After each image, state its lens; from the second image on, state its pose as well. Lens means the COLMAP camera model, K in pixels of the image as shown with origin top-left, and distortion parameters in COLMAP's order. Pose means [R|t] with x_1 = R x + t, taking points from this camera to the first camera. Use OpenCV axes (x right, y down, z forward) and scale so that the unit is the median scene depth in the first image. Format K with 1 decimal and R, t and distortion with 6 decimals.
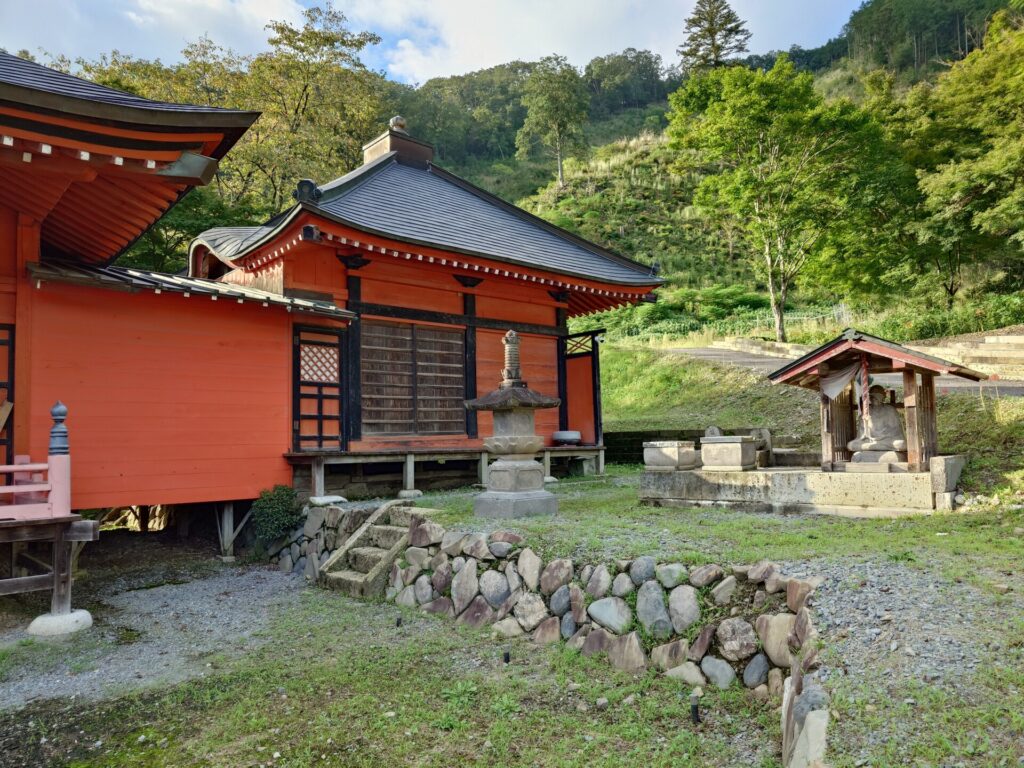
lens RADIAL K [[724.2, 0, 528.9], [0, 724.2, 376.8], [0, 0, 1]] dist [0.001867, -0.006633]
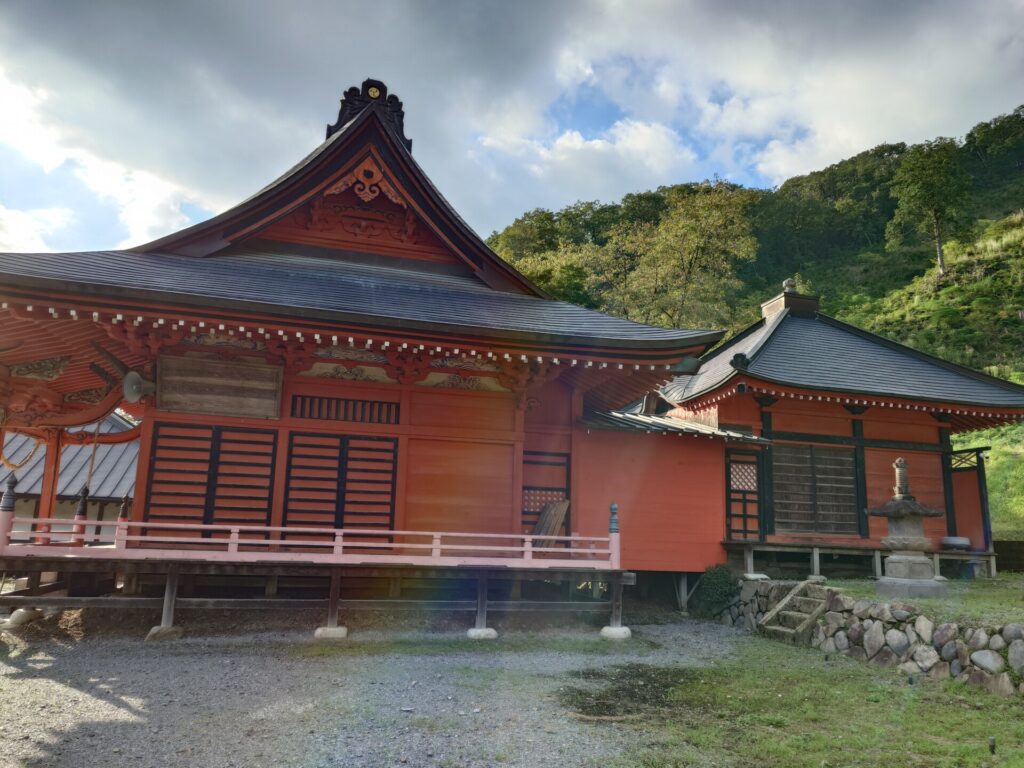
lens RADIAL K [[724.2, 0, 526.5], [0, 724.2, 389.7], [0, 0, 1]] dist [0.001867, -0.006633]
pose [[0.884479, -0.039616, -0.464895, -0.006543], [-0.013472, 0.993805, -0.110317, -0.024999], [0.466385, 0.103837, 0.878466, -0.420005]]
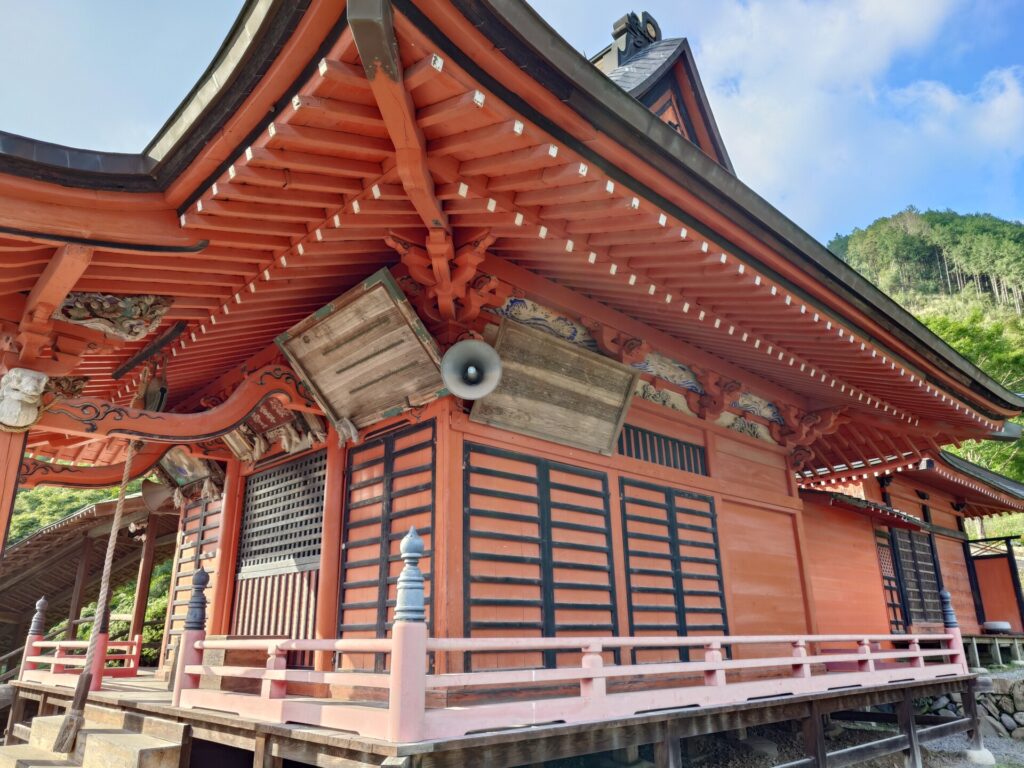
lens RADIAL K [[724.2, 0, 513.4], [0, 724.2, 383.1], [0, 0, 1]] dist [0.001867, -0.006633]
pose [[0.999336, 0.026244, 0.025291, -0.994499], [-0.019072, 0.967862, -0.250759, 0.010221], [-0.031059, 0.250110, 0.967719, -0.291289]]
